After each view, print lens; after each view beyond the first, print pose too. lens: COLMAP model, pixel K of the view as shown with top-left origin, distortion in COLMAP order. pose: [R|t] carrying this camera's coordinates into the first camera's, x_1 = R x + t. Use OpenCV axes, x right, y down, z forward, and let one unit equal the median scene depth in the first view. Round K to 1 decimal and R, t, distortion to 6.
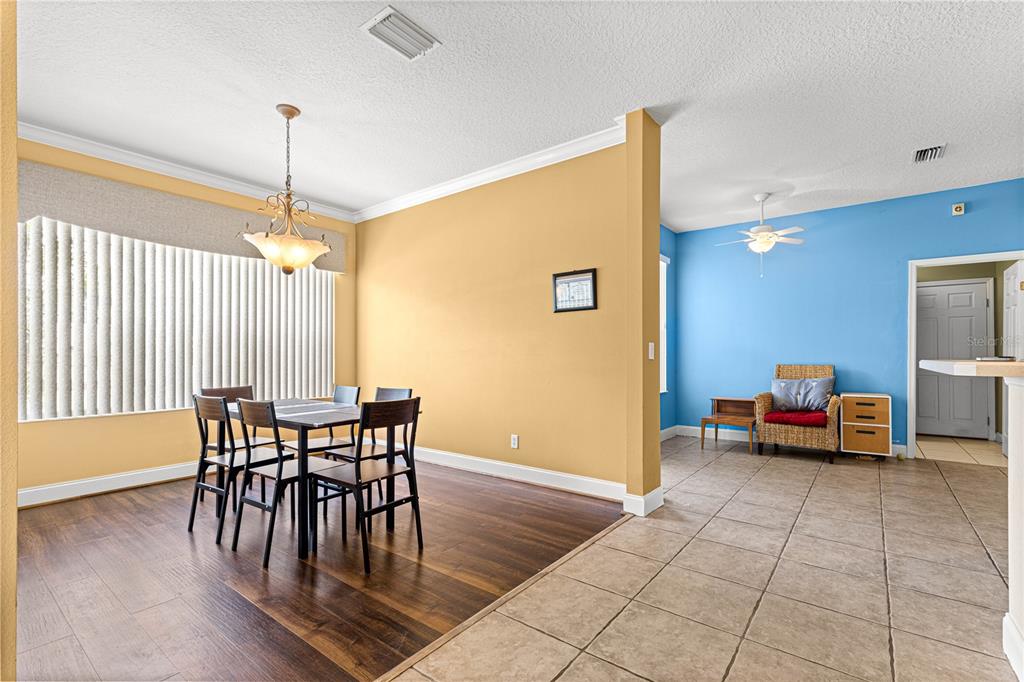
lens RADIAL K [[459.8, 0, 515.2], [0, 459.8, 350.7], [0, 0, 1]] dist [0.010291, -0.002378]
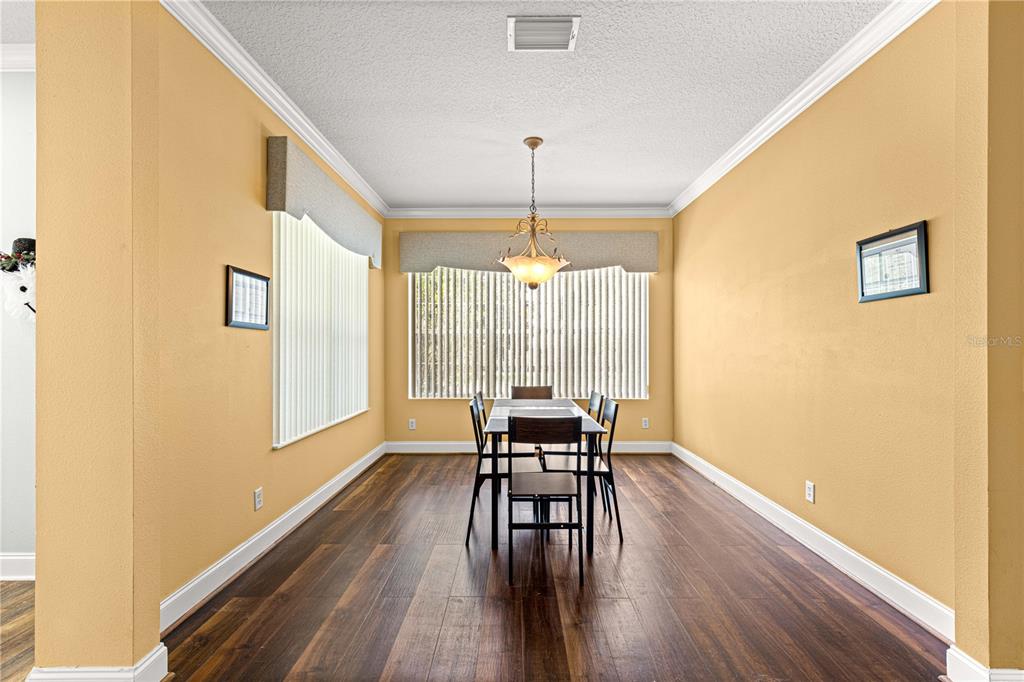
lens RADIAL K [[459.8, 0, 512.4], [0, 459.8, 342.5], [0, 0, 1]] dist [0.010291, -0.002378]
pose [[0.605365, -0.004026, -0.795938, 0.342762], [0.005736, 0.999983, -0.000695, -0.034996], [0.795928, -0.004145, 0.605378, 0.273963]]
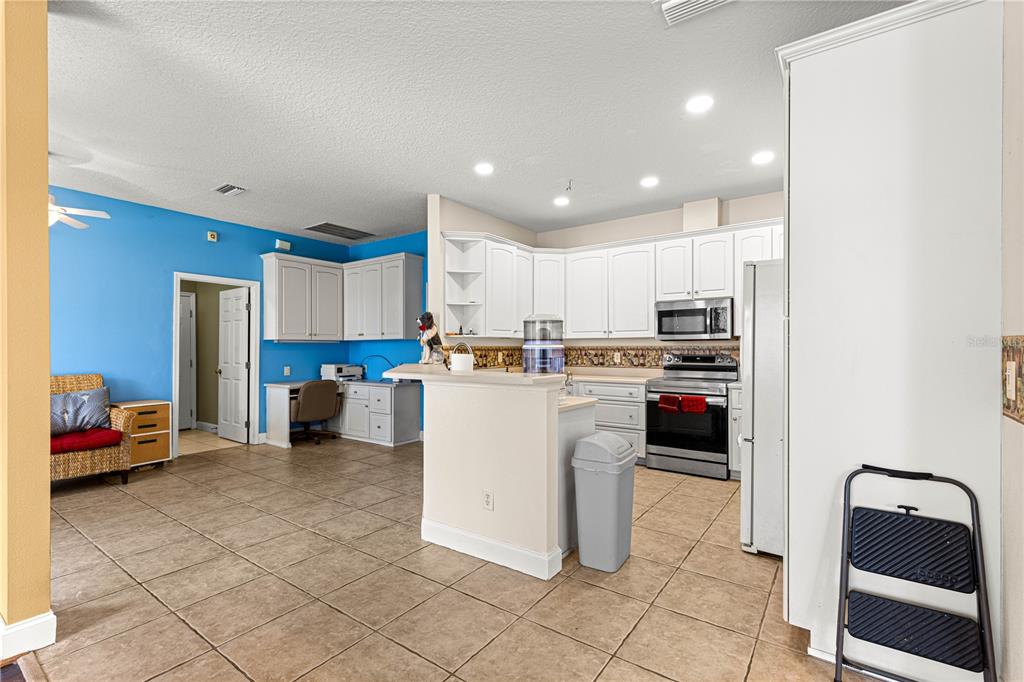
lens RADIAL K [[459.8, 0, 511.1], [0, 459.8, 345.5], [0, 0, 1]] dist [0.010291, -0.002378]
pose [[-0.032128, 0.005921, 0.999466, -0.337004], [-0.003596, 0.999975, -0.006040, -0.031526], [-0.999477, -0.003788, -0.032106, 0.384147]]
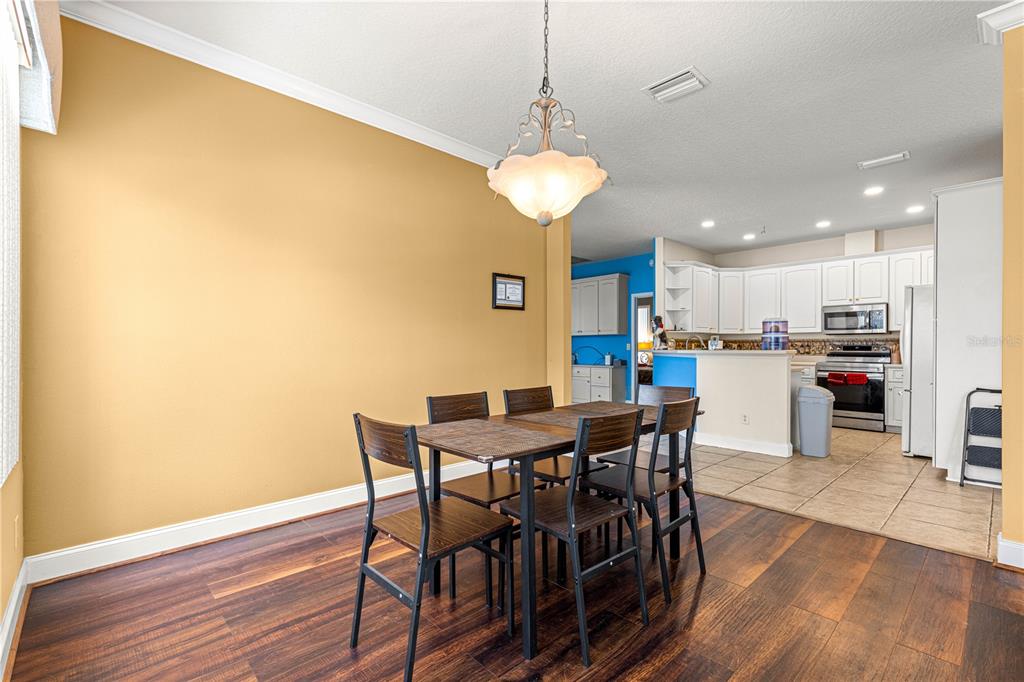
lens RADIAL K [[459.8, 0, 511.6], [0, 459.8, 347.0], [0, 0, 1]] dist [0.010291, -0.002378]
pose [[0.161949, 0.001359, 0.986798, -1.112060], [-0.007436, 0.999972, -0.000156, 0.007589], [-0.986771, -0.007313, 0.161954, 0.896370]]
